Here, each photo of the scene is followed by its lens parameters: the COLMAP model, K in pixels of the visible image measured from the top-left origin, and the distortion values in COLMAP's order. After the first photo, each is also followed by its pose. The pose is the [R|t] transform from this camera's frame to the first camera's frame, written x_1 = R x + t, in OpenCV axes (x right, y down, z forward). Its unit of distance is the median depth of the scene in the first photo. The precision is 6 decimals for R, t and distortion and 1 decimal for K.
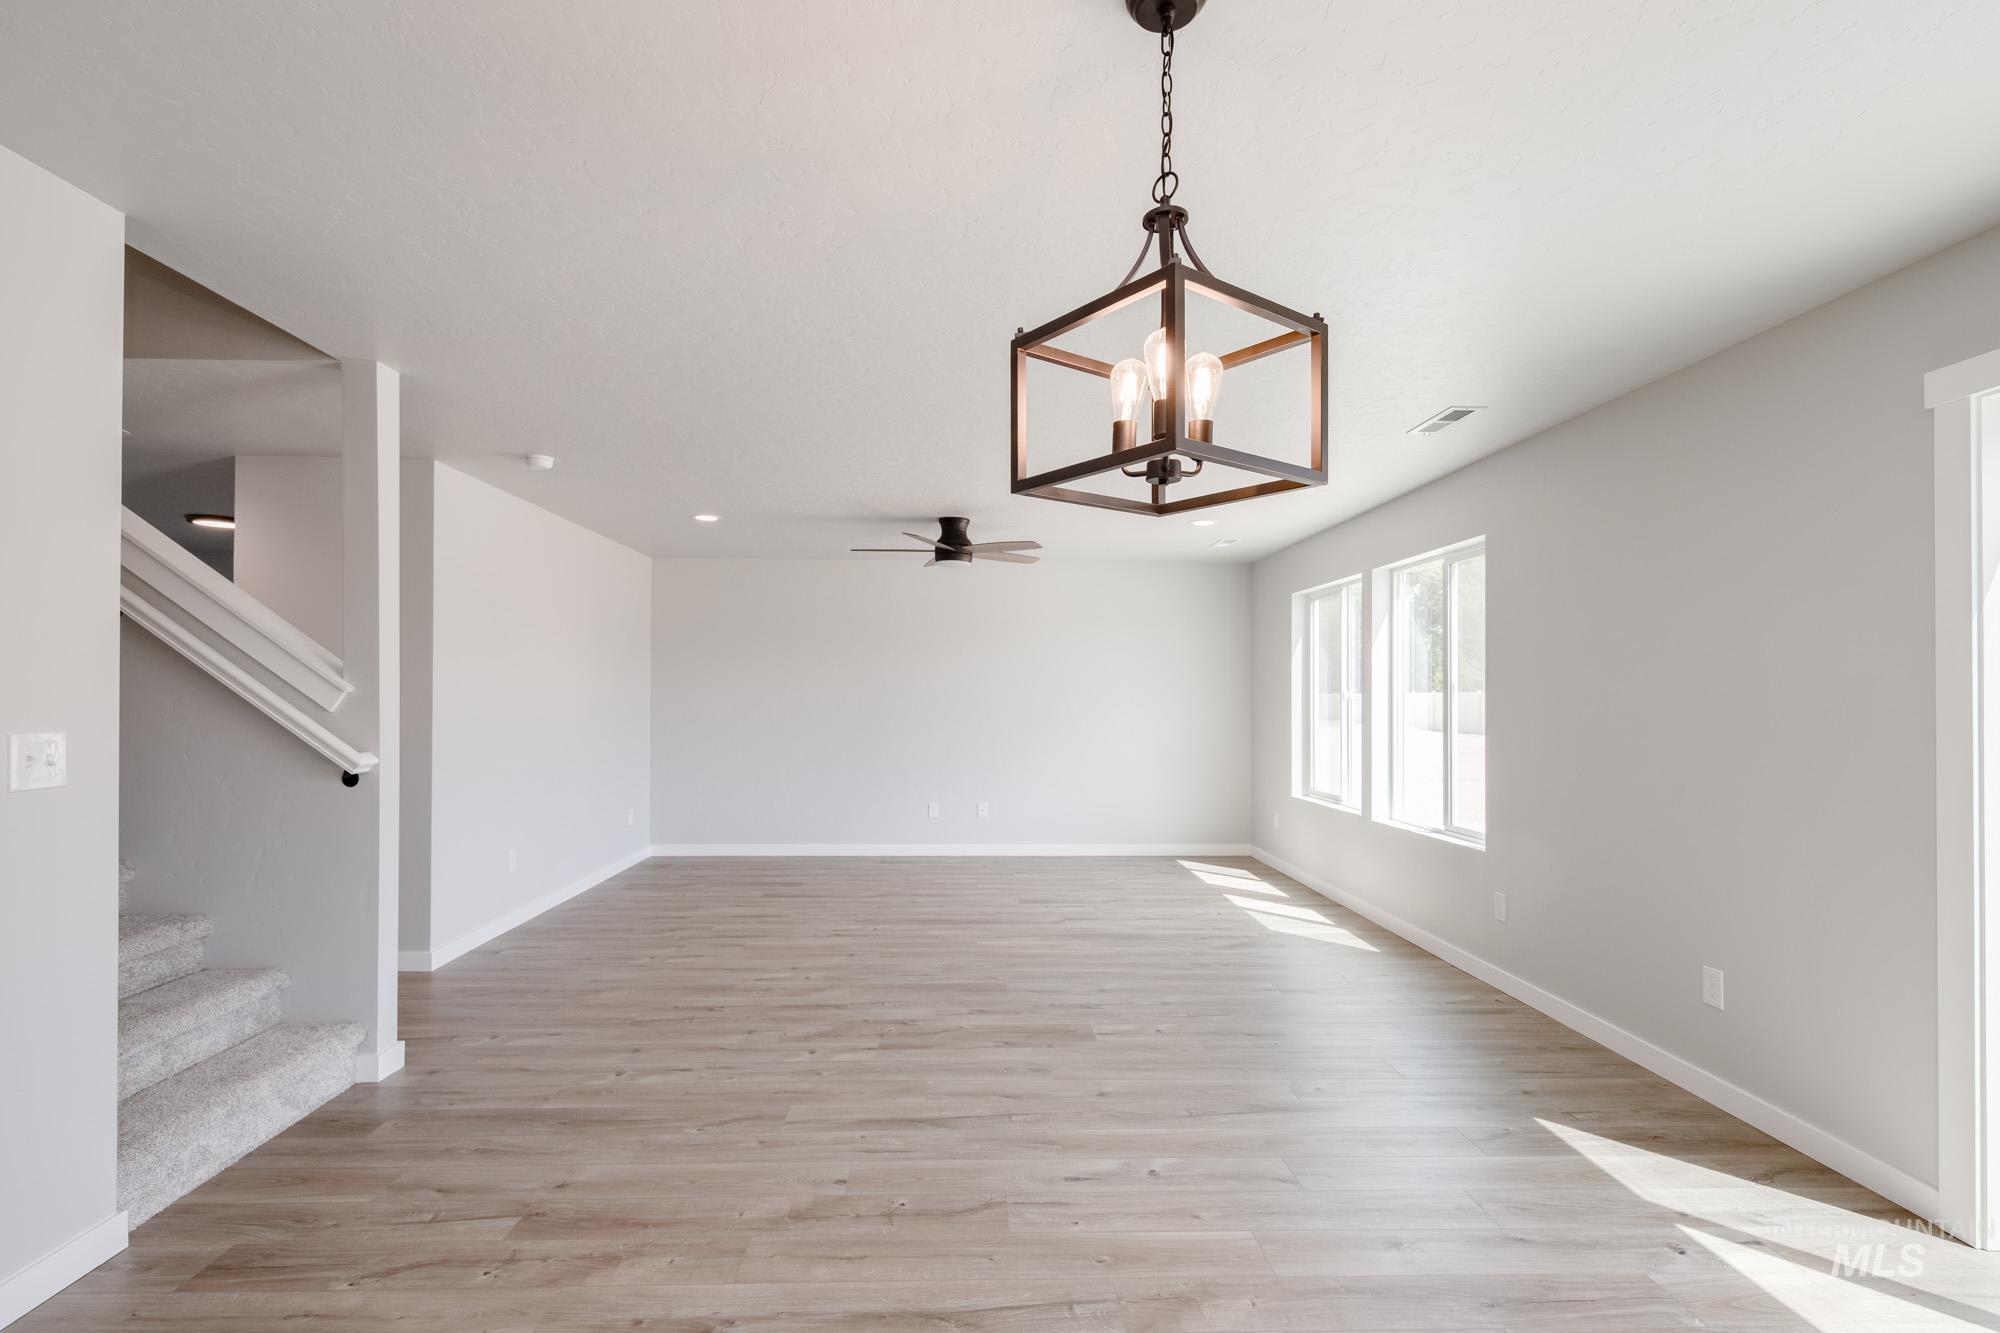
lens RADIAL K [[943.2, 0, 983.2], [0, 943.2, 687.3], [0, 0, 1]] dist [0.018840, -0.009574]
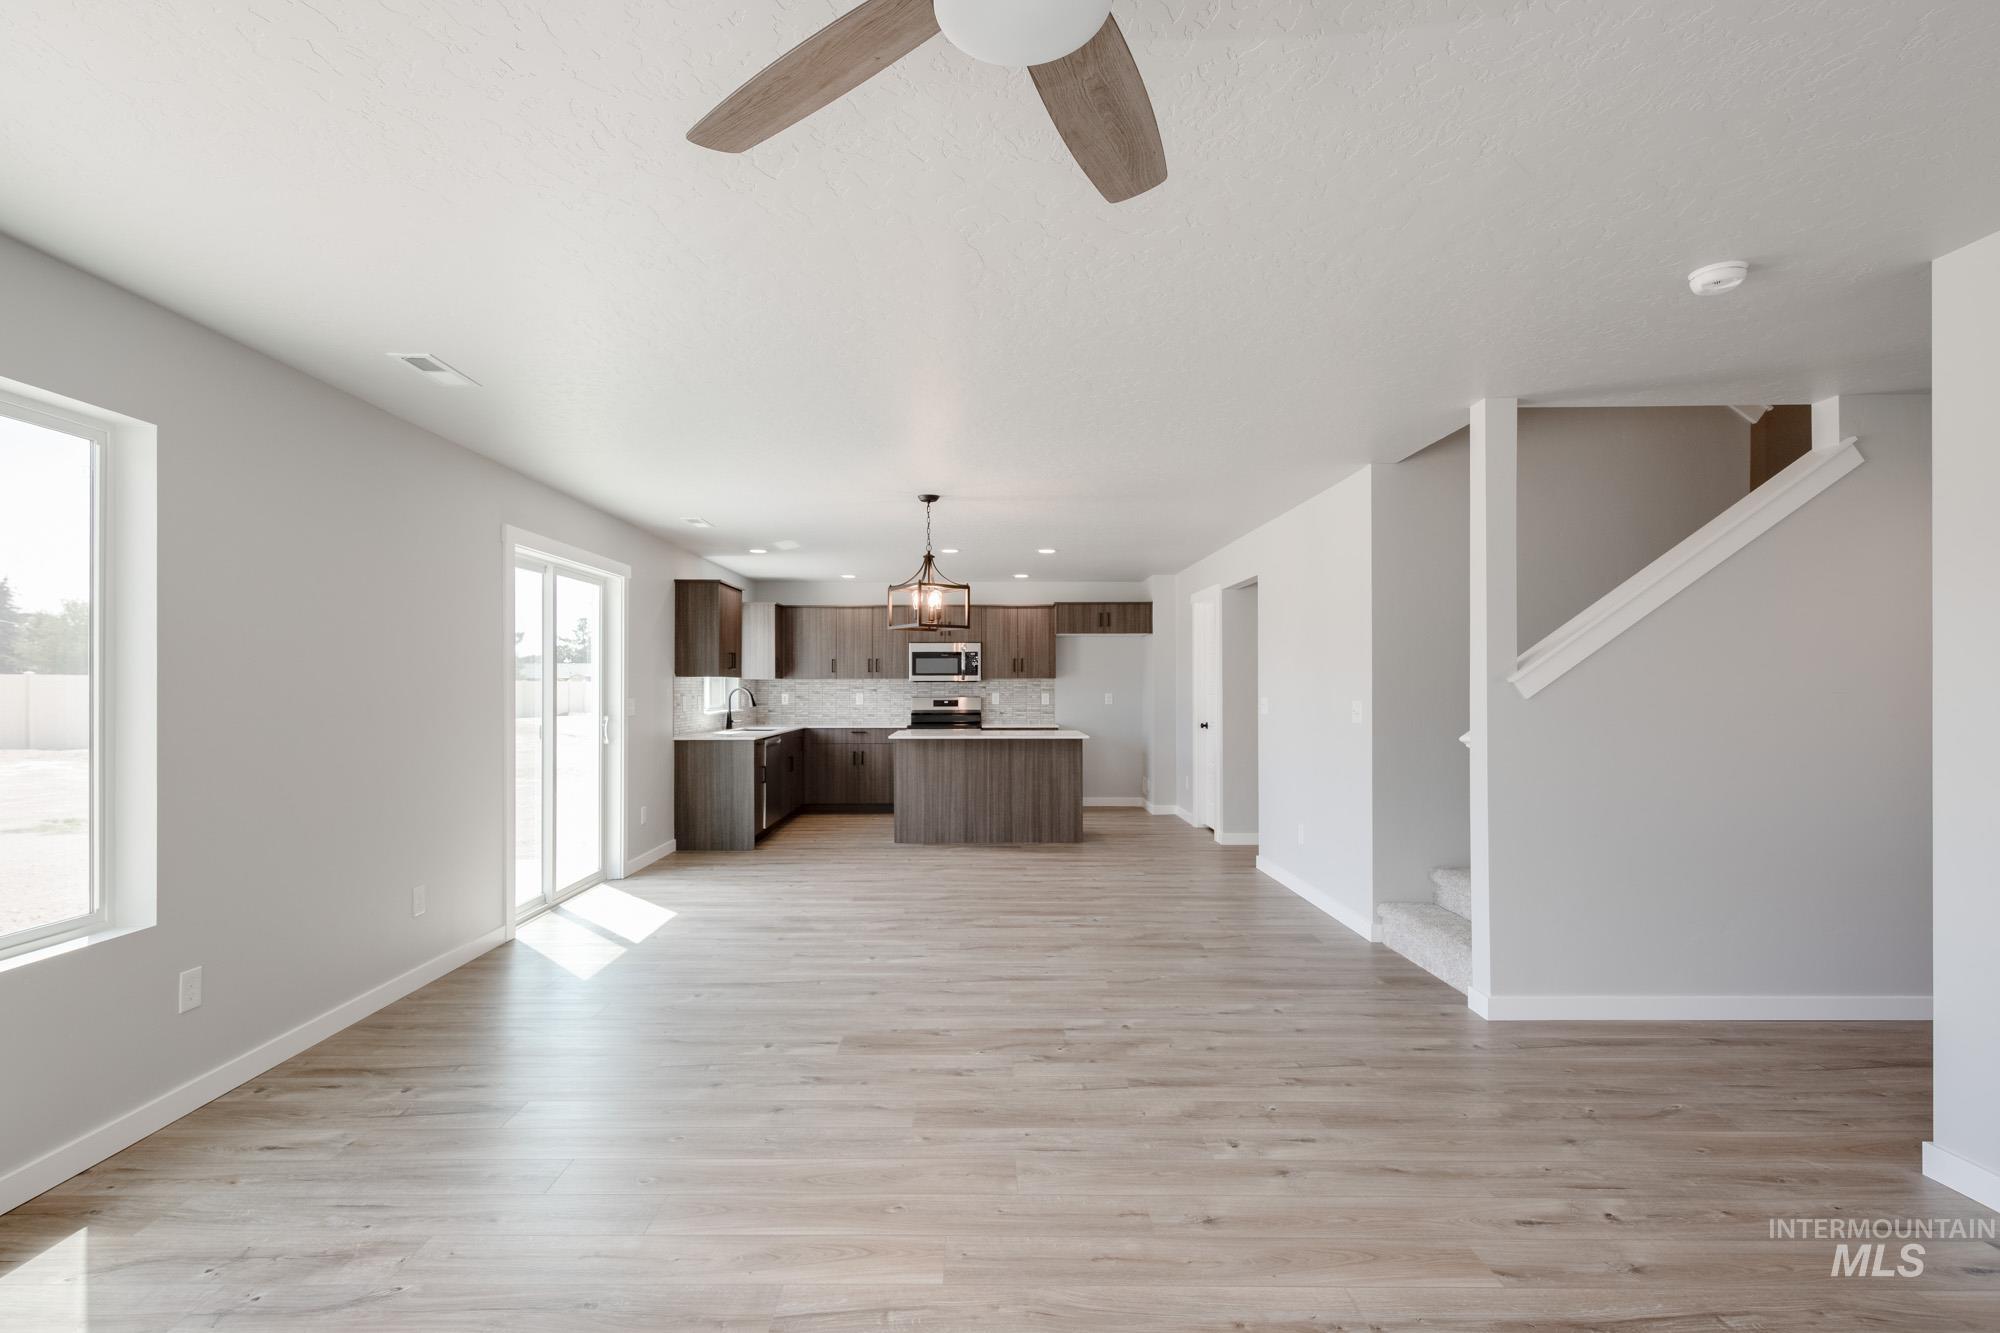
lens RADIAL K [[972.5, 0, 1000.0], [0, 972.5, 666.5], [0, 0, 1]] dist [0.017394, -0.008441]
pose [[-0.999969, -0.002845, 0.007356, -0.047226], [-0.003077, 0.999493, -0.031676, 0.023451], [-0.007262, -0.031697, -0.999471, 1.999455]]
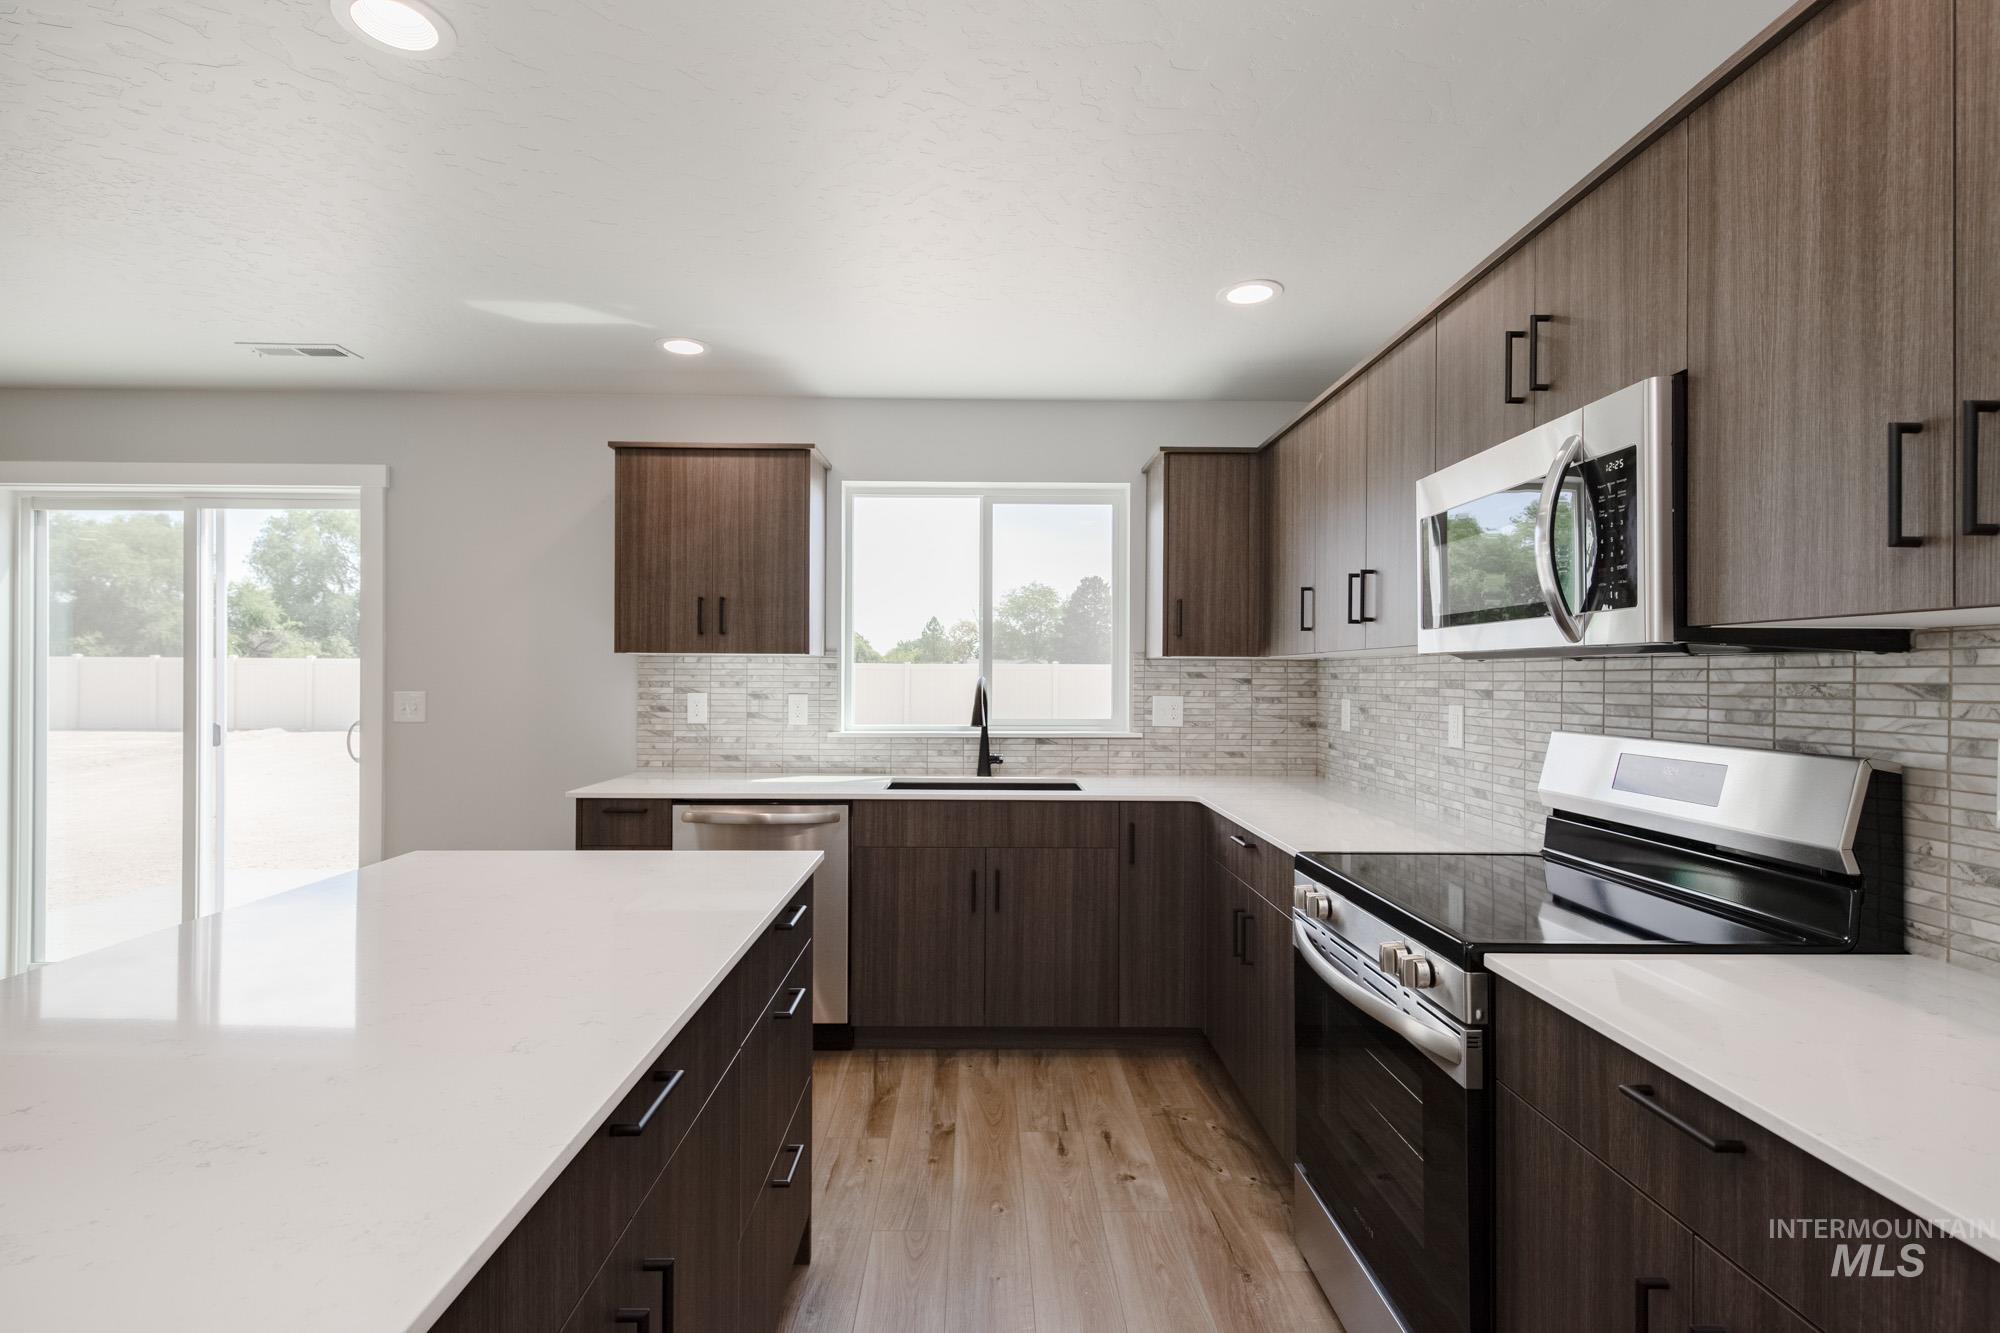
lens RADIAL K [[933.8, 0, 987.1], [0, 933.8, 670.2], [0, 0, 1]] dist [0.019665, -0.008270]
pose [[0.021296, 0.000912, 0.999773, -0.357793], [-0.017053, 0.999854, -0.000549, -0.007181], [-0.999628, -0.017038, 0.021308, -0.491075]]
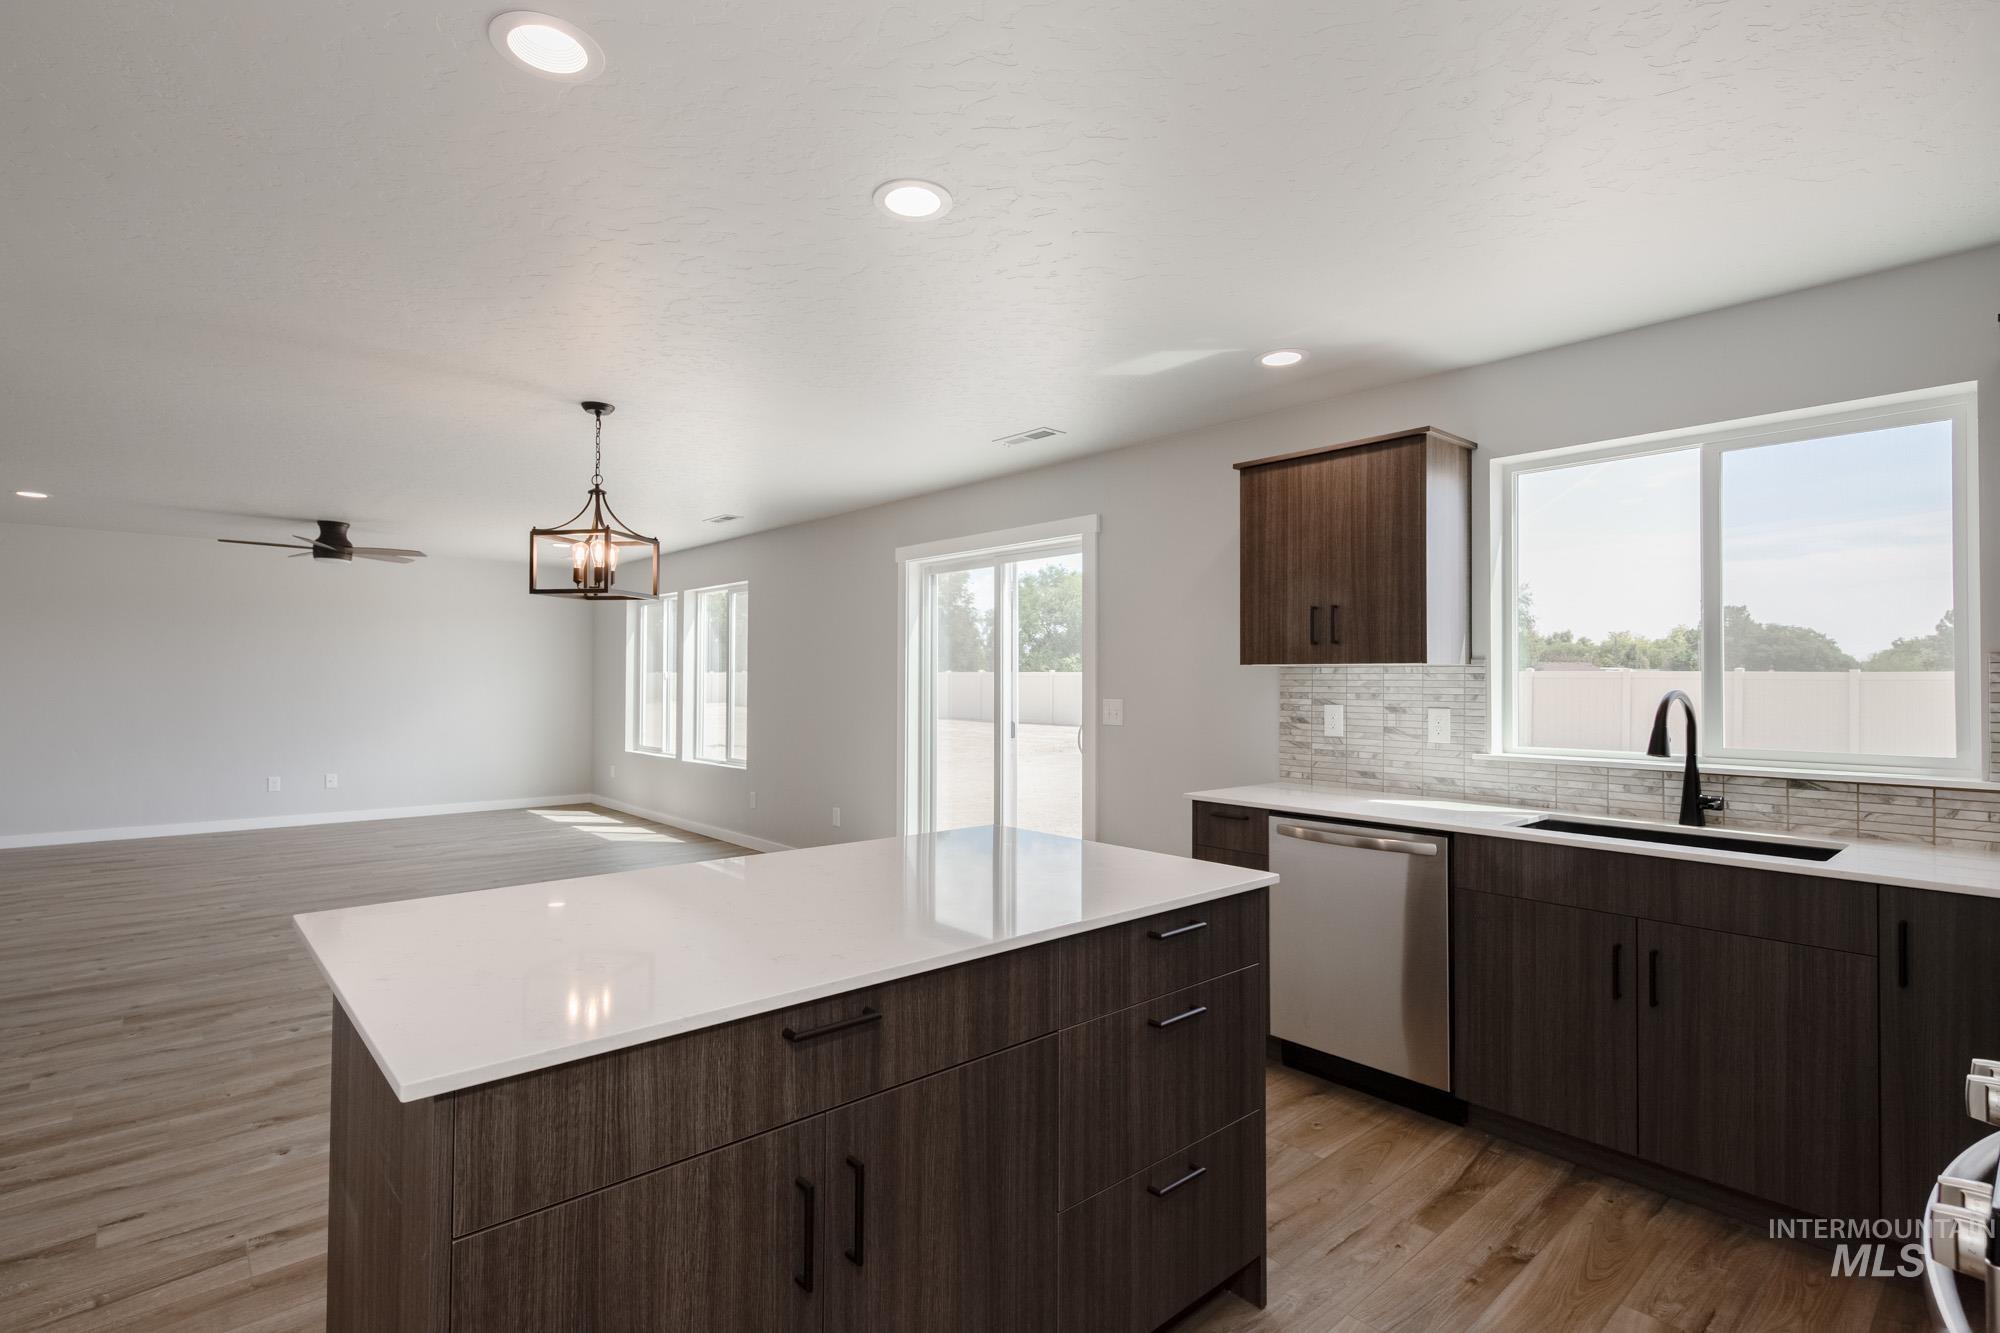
lens RADIAL K [[952.1, 0, 991.2], [0, 952.1, 663.7], [0, 0, 1]] dist [0.012973, -0.006788]
pose [[0.768557, 0.012341, 0.639662, -0.265133], [-0.010973, 0.999921, -0.006107, -0.010899], [-0.639687, -0.002325, 0.768632, -0.697645]]
